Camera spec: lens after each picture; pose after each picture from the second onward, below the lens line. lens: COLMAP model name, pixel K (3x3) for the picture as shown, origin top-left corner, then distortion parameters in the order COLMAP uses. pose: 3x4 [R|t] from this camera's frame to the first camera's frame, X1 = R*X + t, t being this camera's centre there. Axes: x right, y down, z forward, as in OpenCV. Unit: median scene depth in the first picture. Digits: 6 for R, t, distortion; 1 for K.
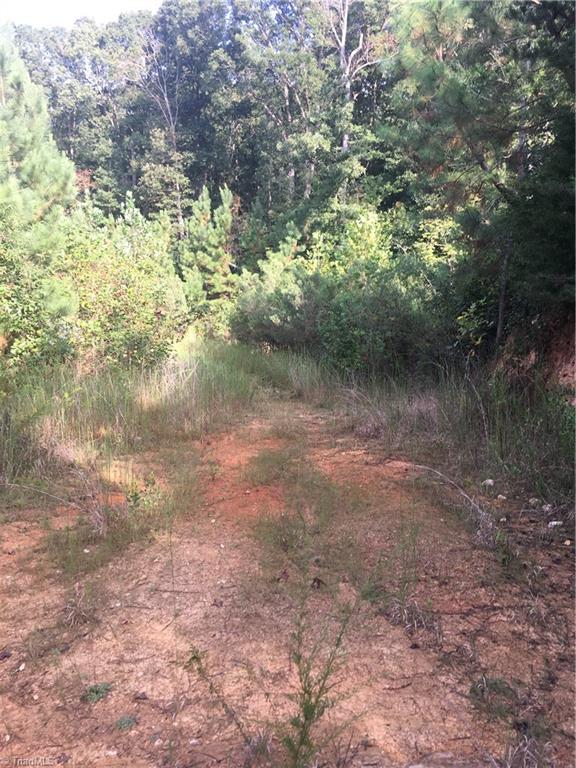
lens RADIAL K [[625.3, 0, 288.0], [0, 625.3, 384.0], [0, 0, 1]] dist [0.094397, -0.106306]
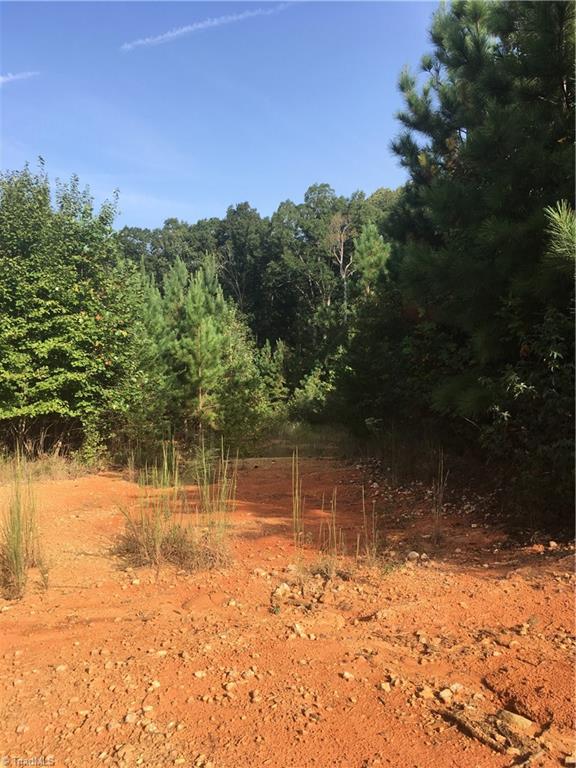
lens RADIAL K [[625.3, 0, 288.0], [0, 625.3, 384.0], [0, 0, 1]] dist [0.094397, -0.106306]
pose [[0.998977, -0.035840, -0.027592, -0.030351], [0.031230, 0.987825, -0.152402, 0.084450], [0.032718, 0.151385, 0.987933, -0.746957]]
